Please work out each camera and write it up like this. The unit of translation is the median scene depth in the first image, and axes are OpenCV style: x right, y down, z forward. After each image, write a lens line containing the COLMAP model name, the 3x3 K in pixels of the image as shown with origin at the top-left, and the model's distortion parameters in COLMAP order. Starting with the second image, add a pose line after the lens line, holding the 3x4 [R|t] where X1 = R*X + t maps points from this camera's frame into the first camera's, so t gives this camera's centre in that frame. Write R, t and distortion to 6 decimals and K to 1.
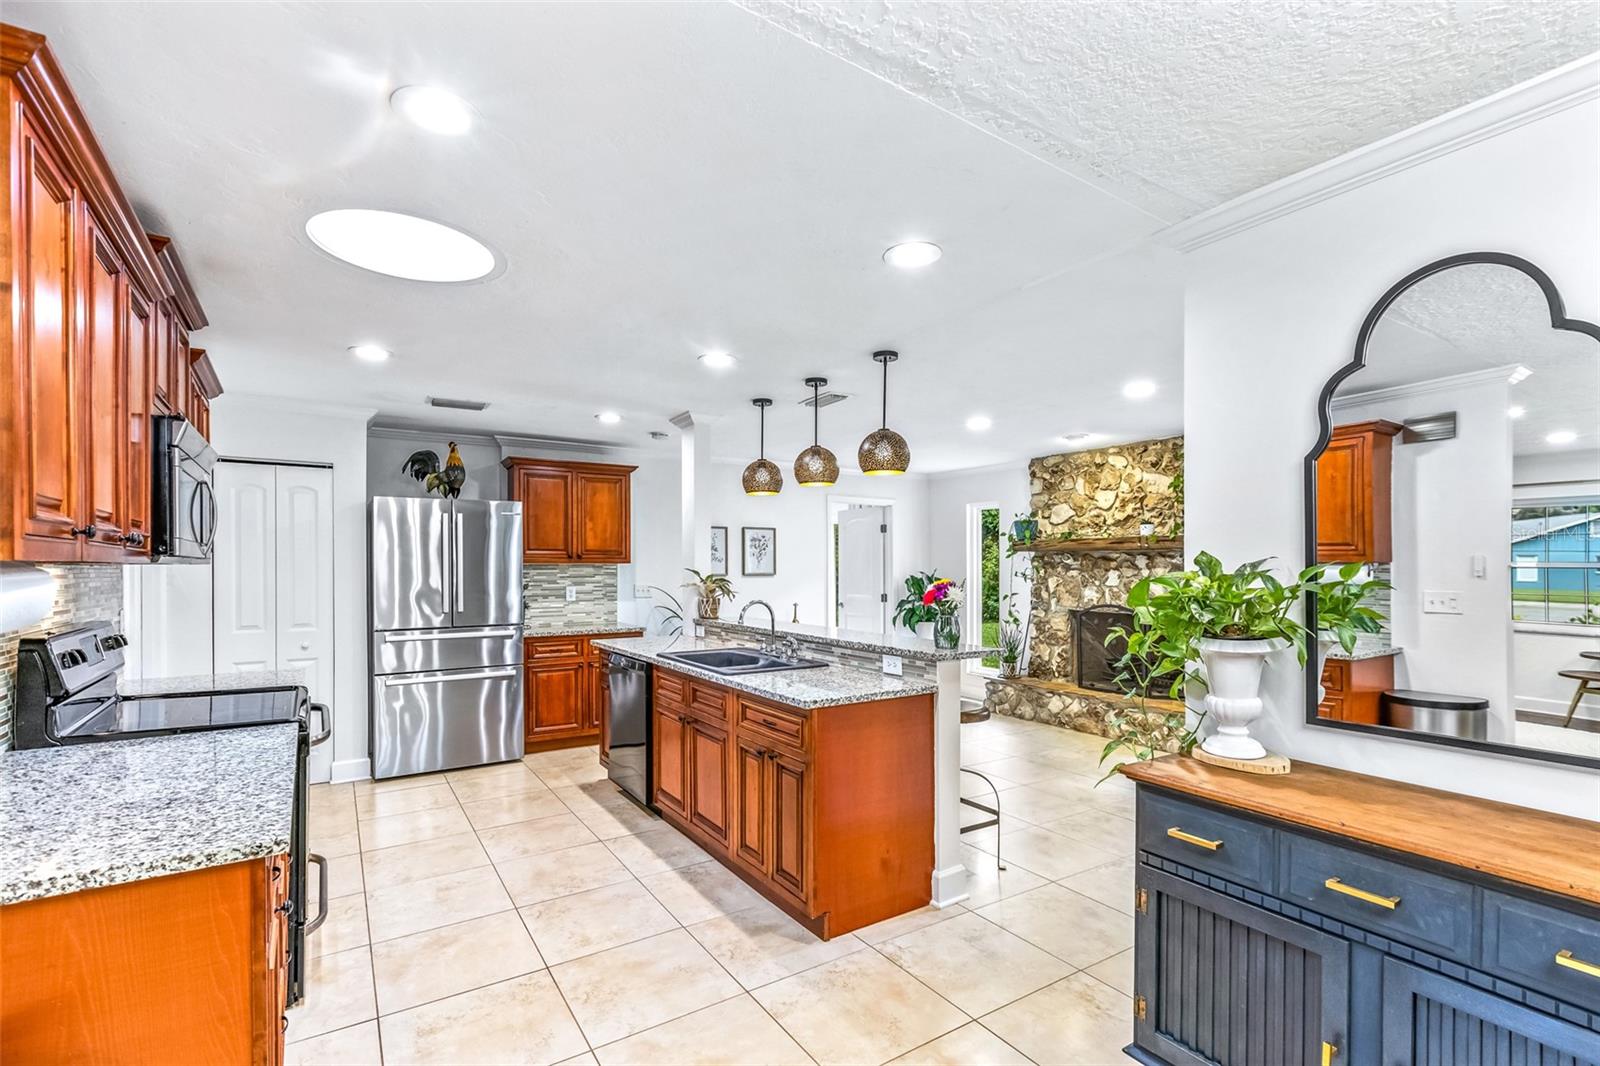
lens RADIAL K [[725.9, 0, 800.1], [0, 725.9, 563.0], [0, 0, 1]] dist [0.000203, 0.000198]
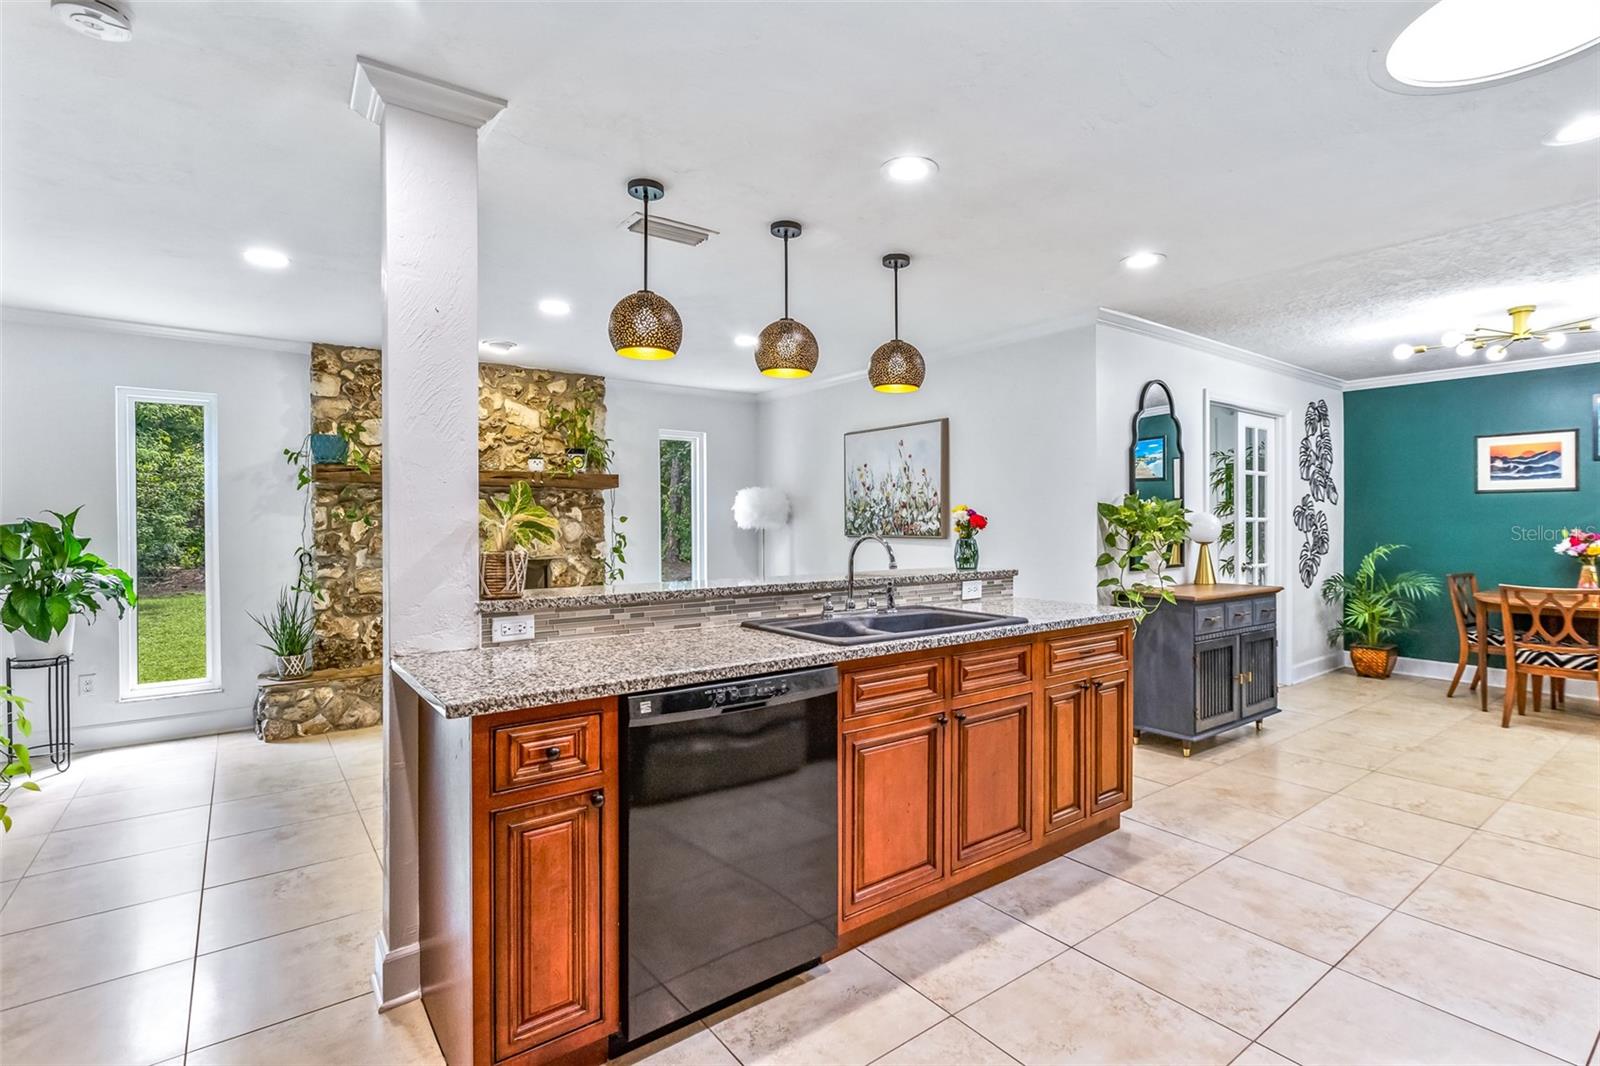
lens RADIAL K [[755.6, 0, 827.1], [0, 755.6, 521.0], [0, 0, 1]] dist [0.000375, -0.001145]
pose [[-0.084455, 0.001232, 0.996427, -0.484418], [-0.000993, 0.999999, -0.001320, 0.024586], [-0.996427, -0.001101, -0.084453, 0.693157]]
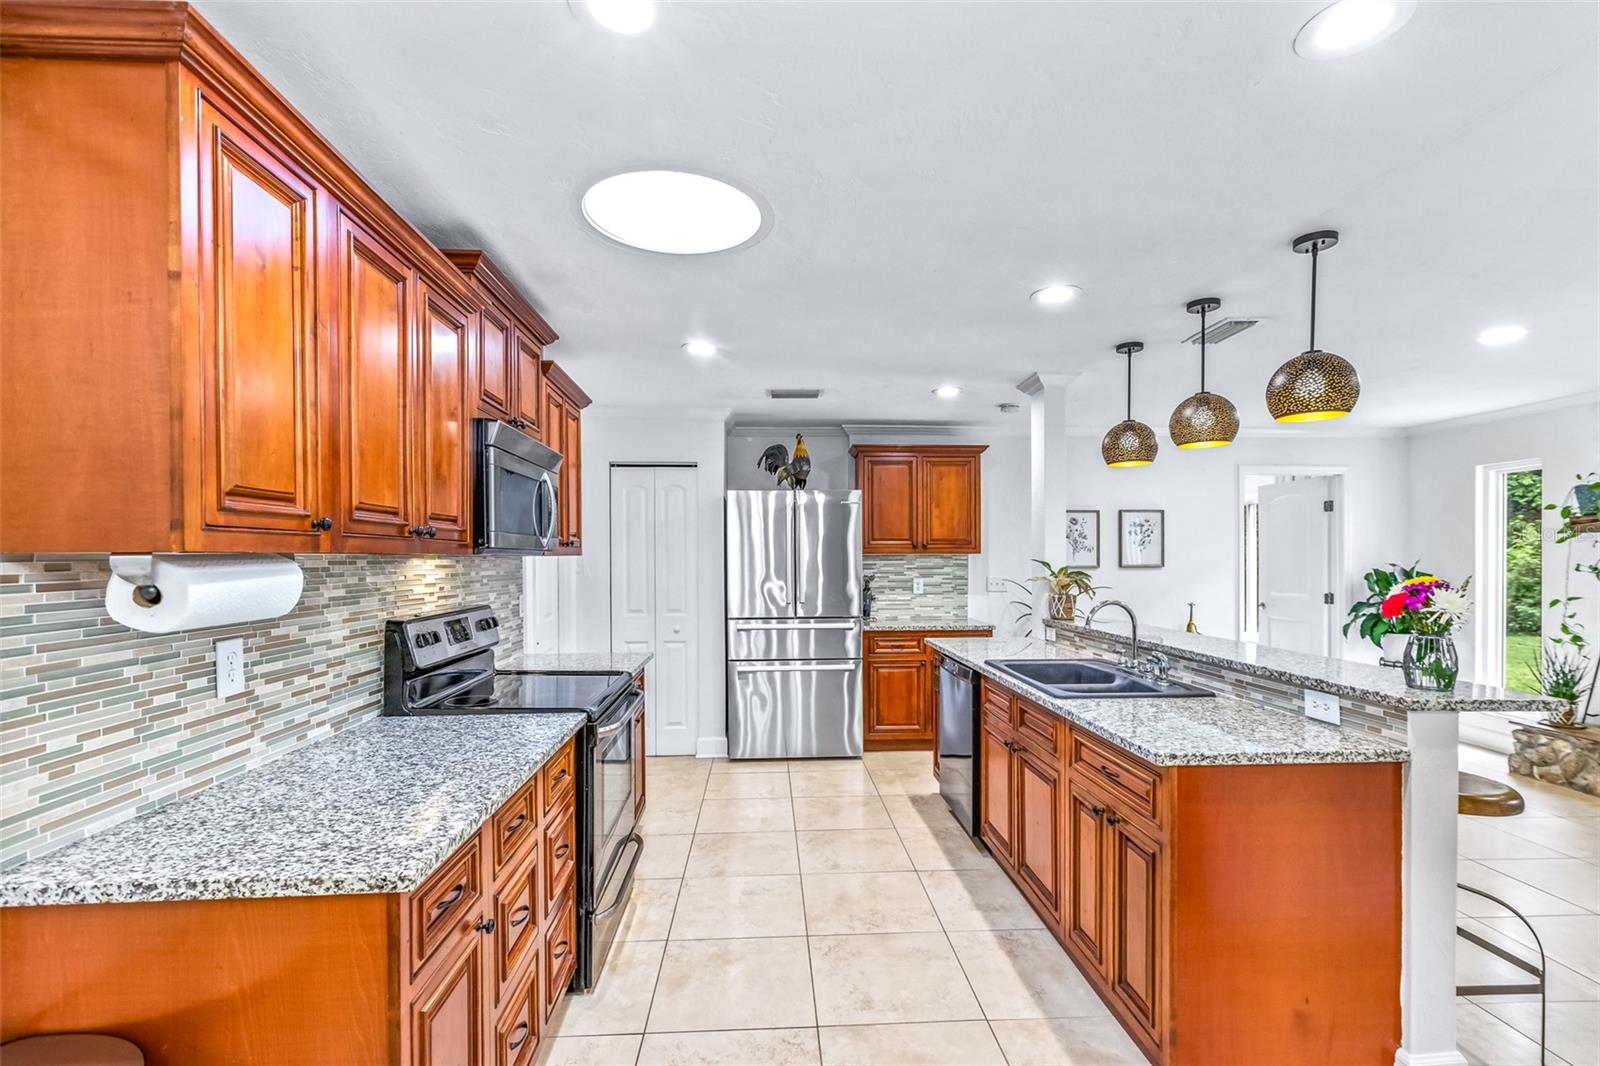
lens RADIAL K [[725.9, 0, 801.2], [0, 725.9, 562.6], [0, 0, 1]] dist [0.000203, 0.000198]
pose [[0.865656, 0.001828, -0.500636, 0.026341], [0.004277, 0.999930, 0.011047, 0.000745], [0.500621, -0.011705, 0.865587, 0.108841]]
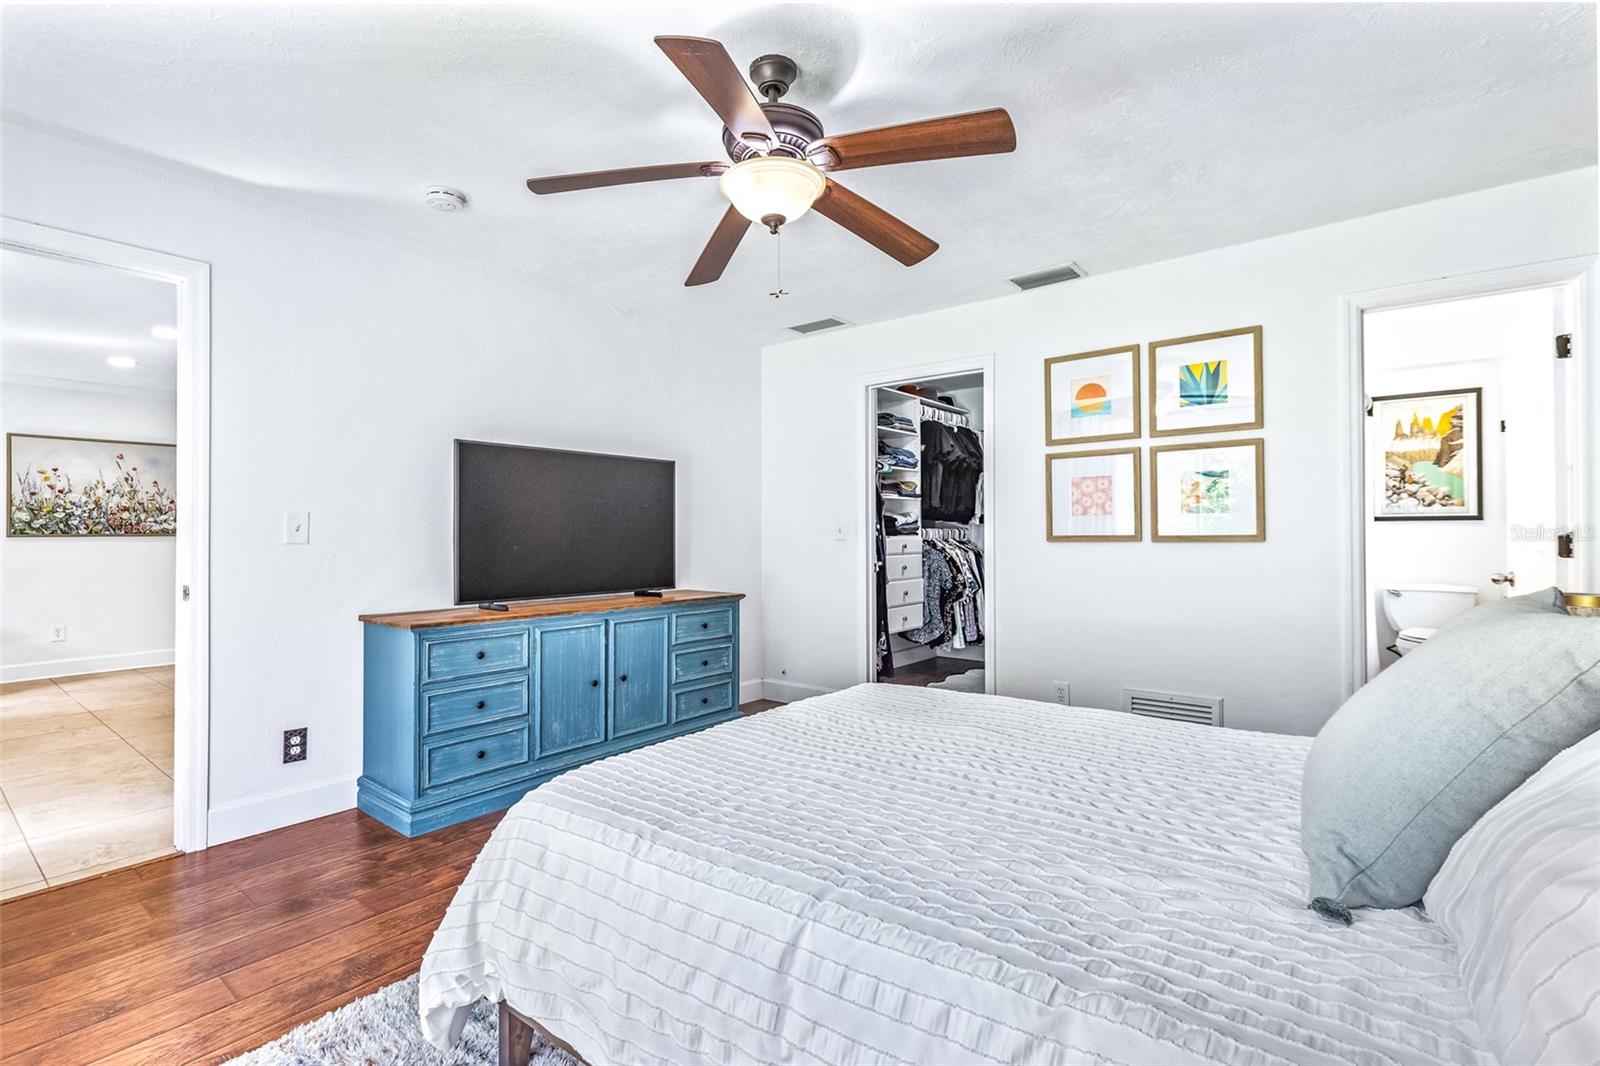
lens RADIAL K [[725.9, 0, 788.7], [0, 725.9, 530.4], [0, 0, 1]] dist [0.000203, 0.000198]
pose [[-0.948848, 0.001438, -0.315729, -0.168343], [0.004018, 0.999964, -0.007521, 0.047265], [0.315706, -0.008405, -0.948820, 1.825363]]
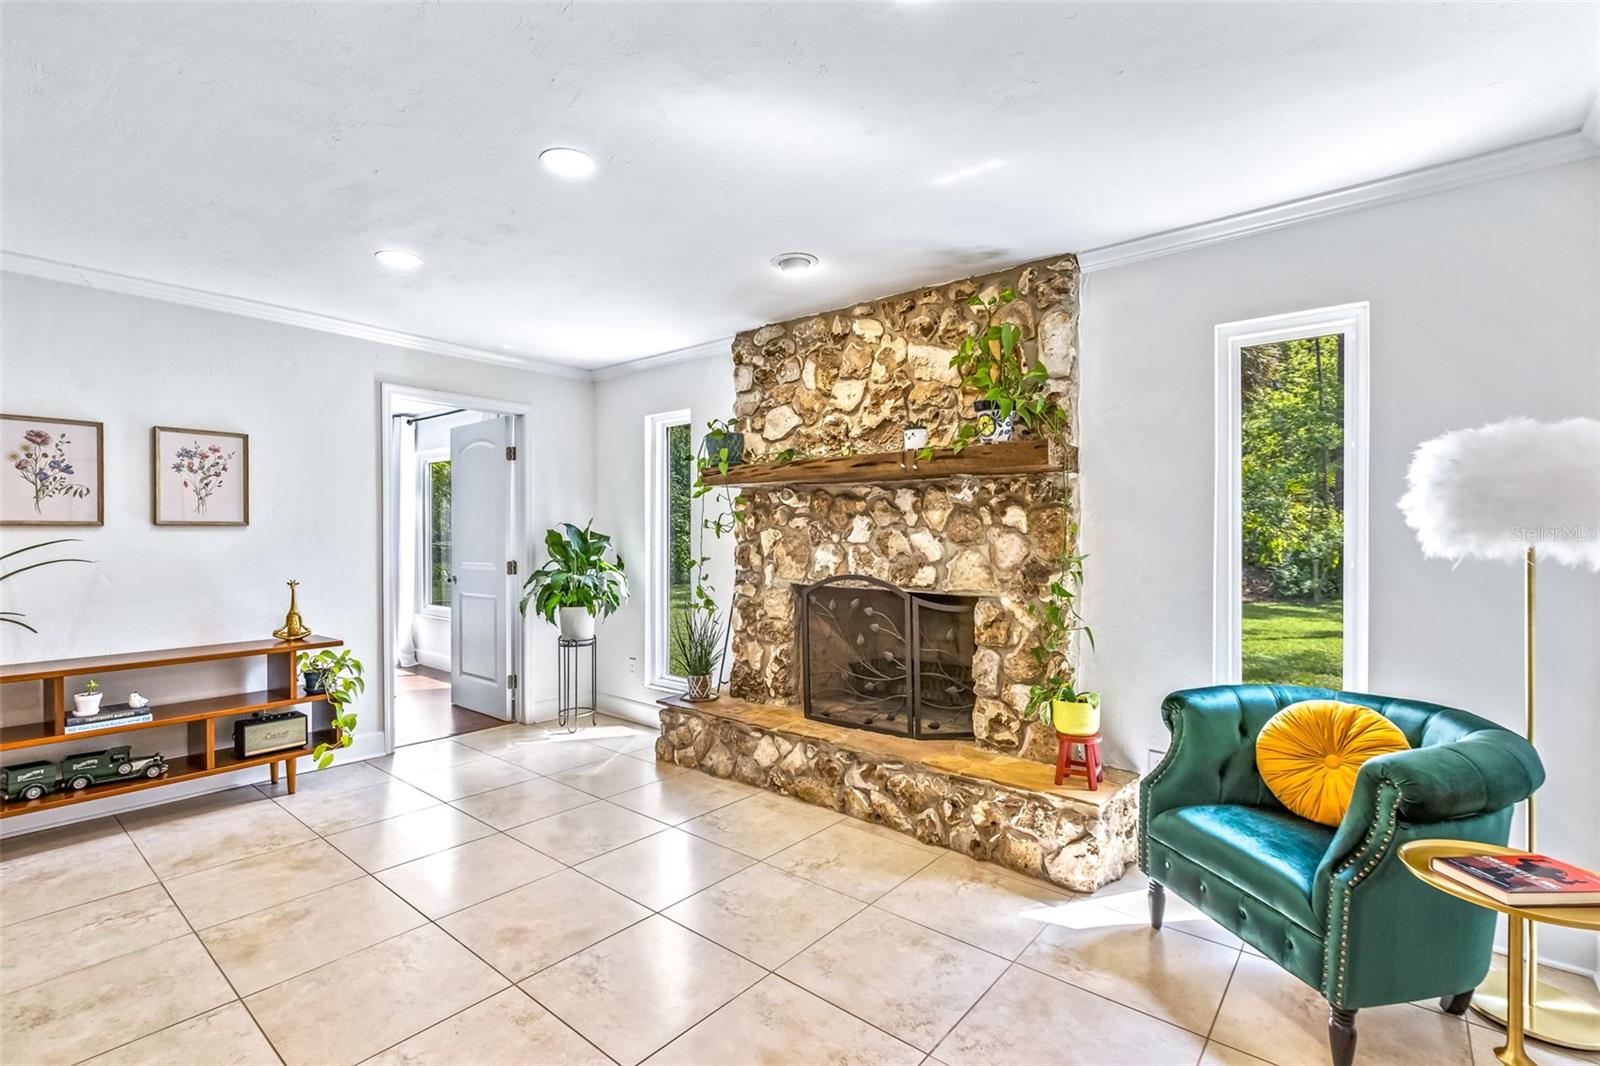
lens RADIAL K [[725.9, 0, 792.3], [0, 725.9, 535.4], [0, 0, 1]] dist [0.000203, 0.000198]
pose [[0.954359, -0.000482, 0.298662, 0.215146], [-0.001843, 0.999970, 0.007504, 0.022446], [-0.298657, -0.007712, 0.954329, 0.482098]]
